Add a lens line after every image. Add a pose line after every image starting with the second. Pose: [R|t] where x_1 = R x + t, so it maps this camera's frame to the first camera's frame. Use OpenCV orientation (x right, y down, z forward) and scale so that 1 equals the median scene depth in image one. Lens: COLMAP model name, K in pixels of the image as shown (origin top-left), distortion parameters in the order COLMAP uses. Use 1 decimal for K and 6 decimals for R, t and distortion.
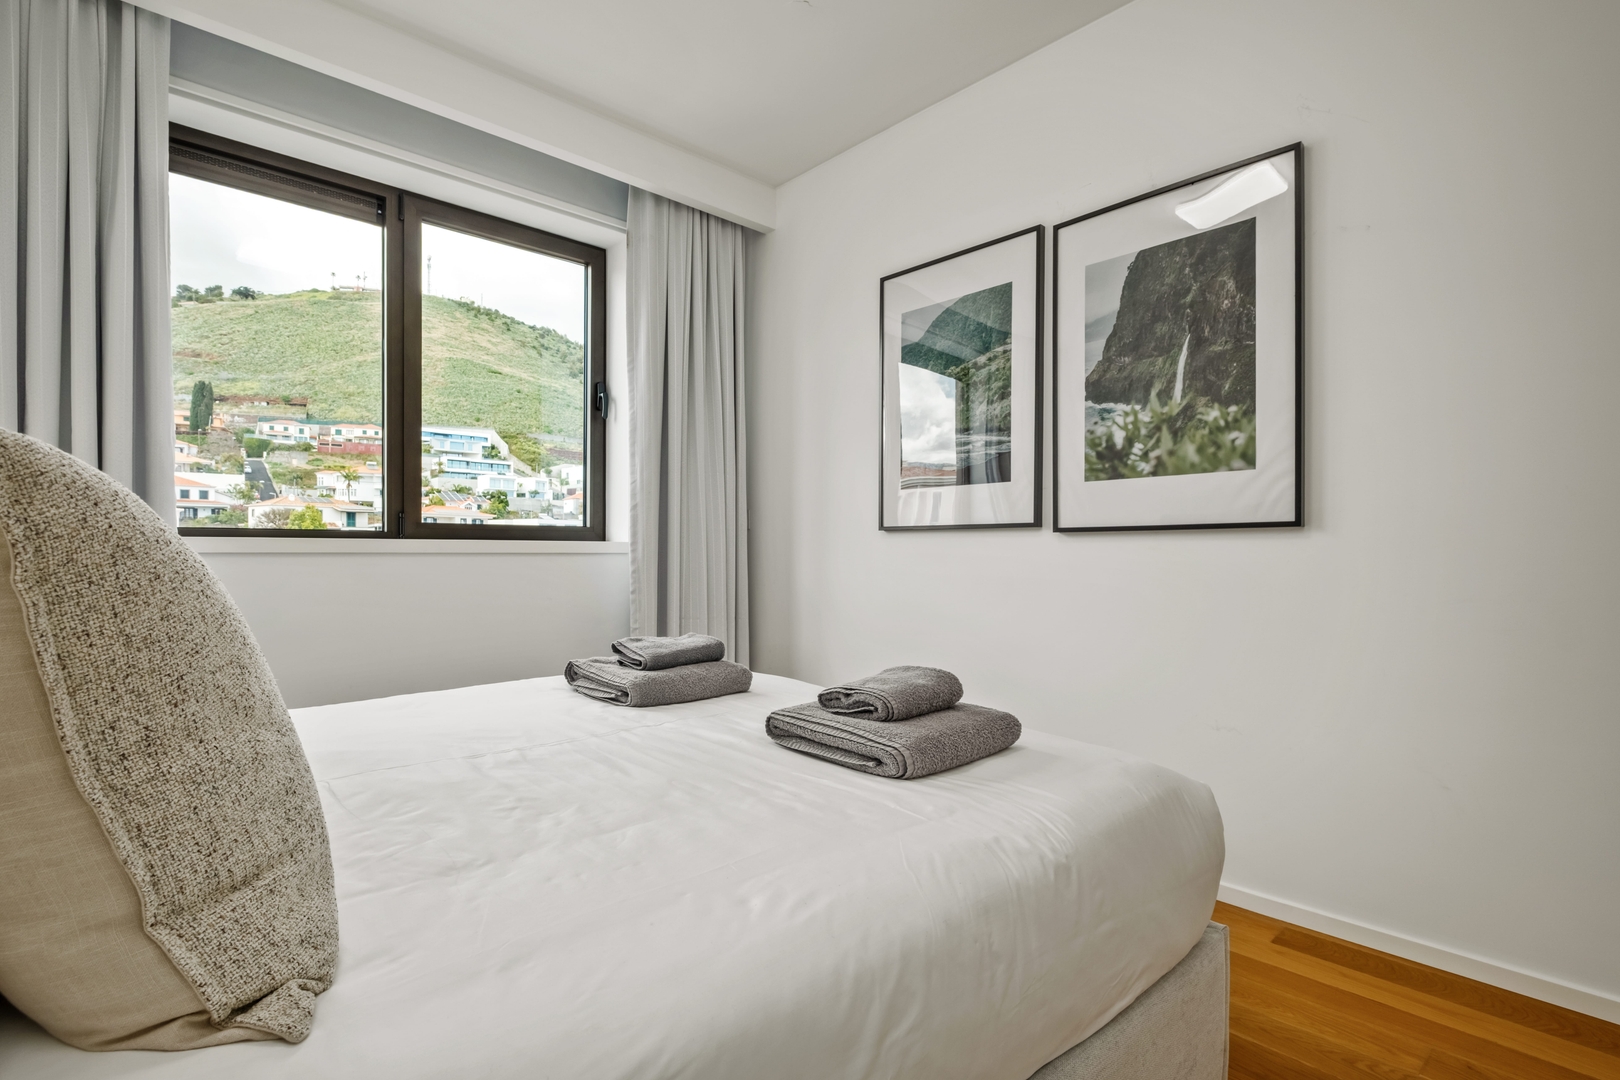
lens RADIAL K [[776.7, 0, 810.6], [0, 776.7, 550.5], [0, 0, 1]] dist [-0.000252, -0.000137]
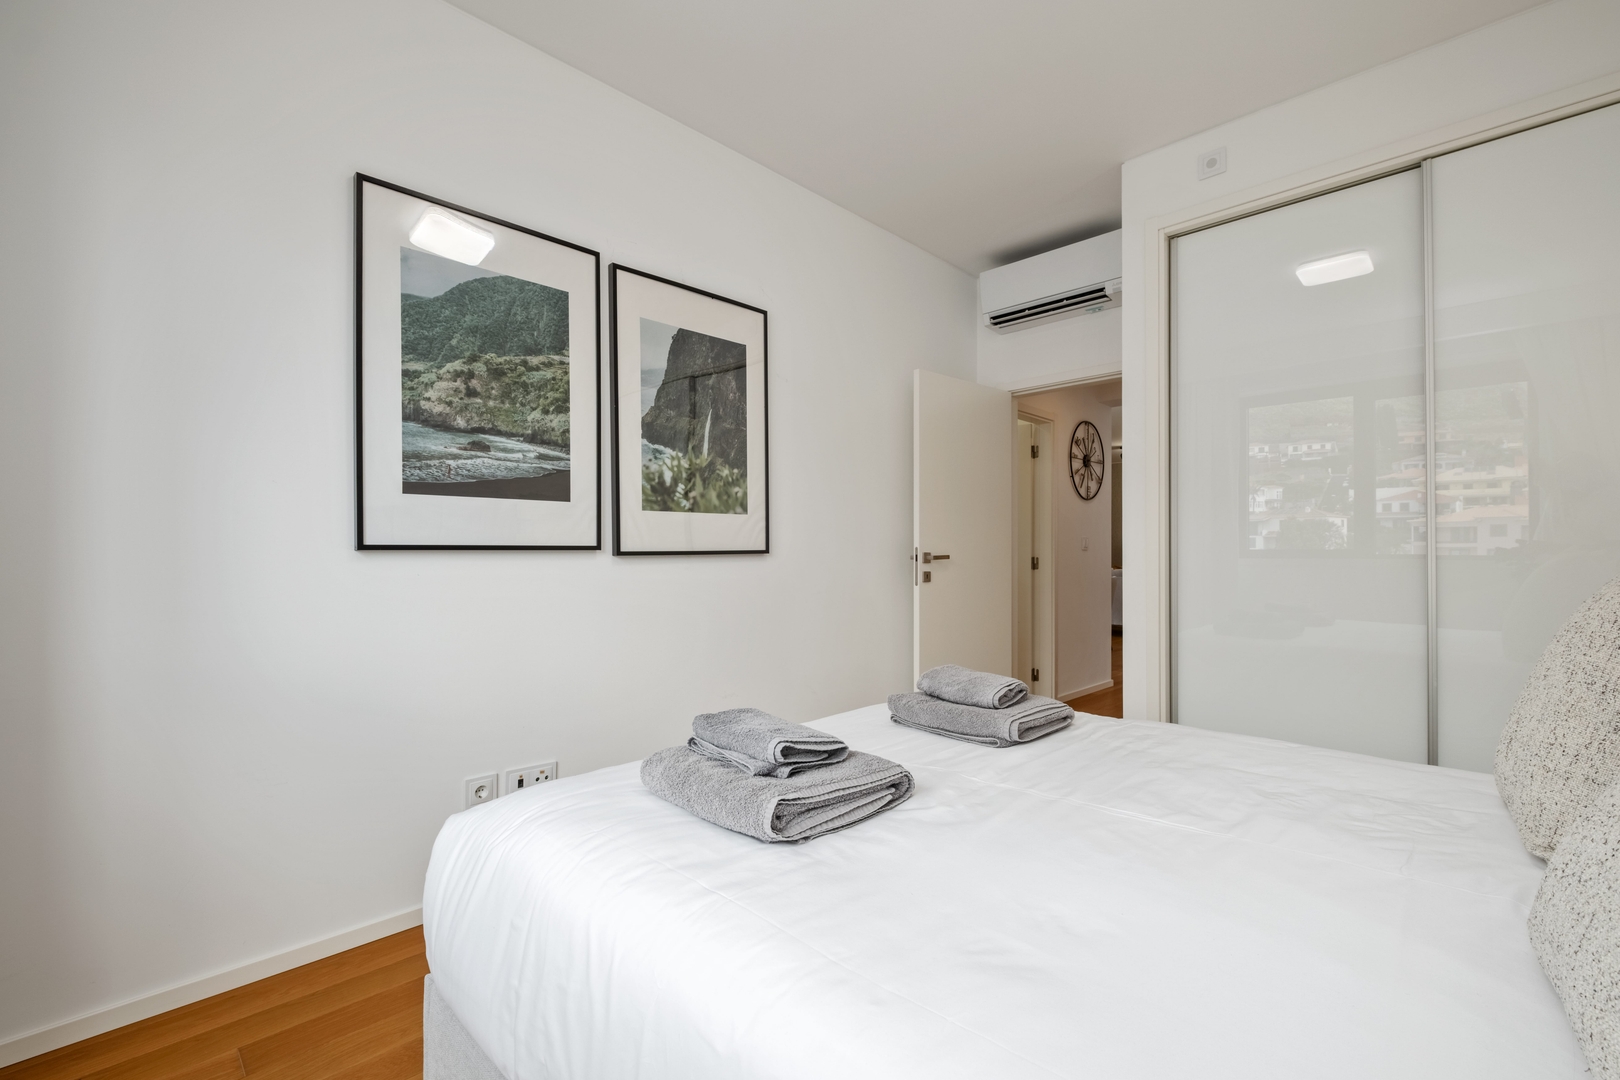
lens RADIAL K [[706.7, 0, 802.8], [0, 706.7, 541.6], [0, 0, 1]] dist [0.000870, 0.000018]
pose [[-0.045433, 0.003865, 0.998960, -0.702106], [-0.003426, 0.999986, -0.004025, -0.042337], [-0.998961, -0.003605, -0.045420, 0.850930]]
